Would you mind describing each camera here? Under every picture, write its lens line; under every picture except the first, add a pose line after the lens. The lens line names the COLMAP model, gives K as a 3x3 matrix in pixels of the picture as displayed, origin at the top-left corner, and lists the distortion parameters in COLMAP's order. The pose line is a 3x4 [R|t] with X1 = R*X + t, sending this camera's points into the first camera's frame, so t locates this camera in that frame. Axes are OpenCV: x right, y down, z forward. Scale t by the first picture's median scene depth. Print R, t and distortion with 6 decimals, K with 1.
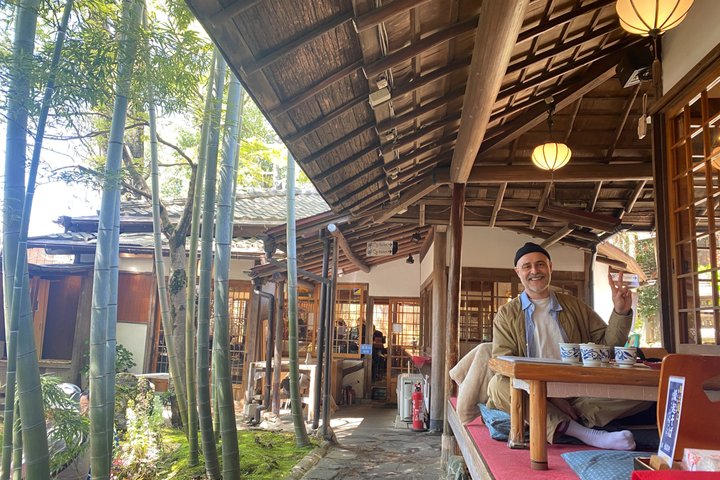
lens RADIAL K [[558.0, 0, 360.0], [0, 558.0, 240.0], [0, 0, 1]] dist [0.003027, -0.000108]
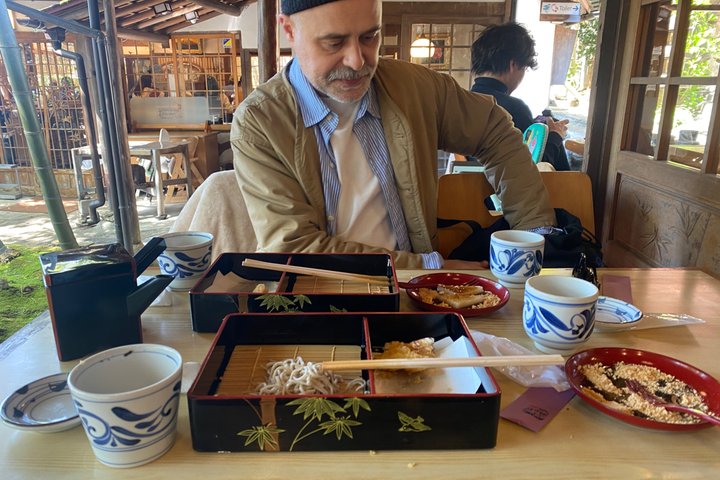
lens RADIAL K [[558.0, 0, 360.0], [0, 558.0, 240.0], [0, 0, 1]] dist [0.003027, -0.000108]
pose [[0.994665, -0.068678, 0.076976, 0.128351], [0.028799, 0.901376, 0.432078, 0.015818], [-0.099058, -0.427556, 0.898545, 0.232992]]
